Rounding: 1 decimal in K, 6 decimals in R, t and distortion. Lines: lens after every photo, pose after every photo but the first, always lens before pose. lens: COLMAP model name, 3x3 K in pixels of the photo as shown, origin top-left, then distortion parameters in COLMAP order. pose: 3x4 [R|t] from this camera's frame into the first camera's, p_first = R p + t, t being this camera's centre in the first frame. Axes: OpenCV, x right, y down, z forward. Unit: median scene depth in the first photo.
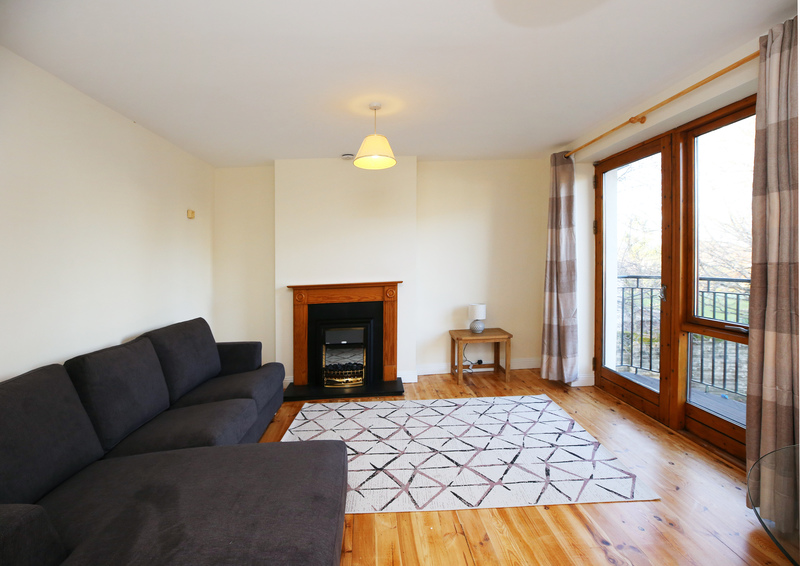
lens RADIAL K [[386.4, 0, 398.1], [0, 386.4, 261.0], [0, 0, 1]] dist [0.000191, 0.000246]
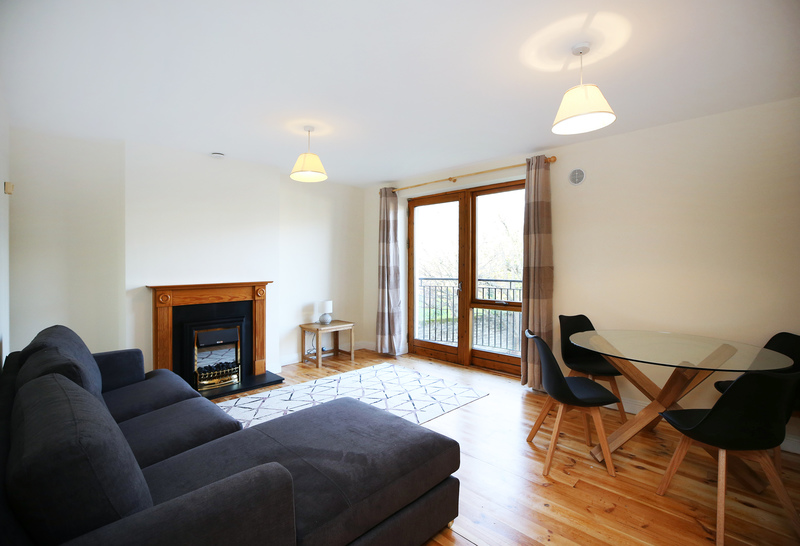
lens RADIAL K [[374.4, 0, 395.9], [0, 374.4, 268.1], [0, 0, 1]] dist [-0.002036, -0.000304]
pose [[0.753828, 0.022528, 0.656686, -0.449677], [-0.018434, 0.999744, -0.013136, 0.024320], [-0.656814, -0.002204, 0.754050, -0.027526]]
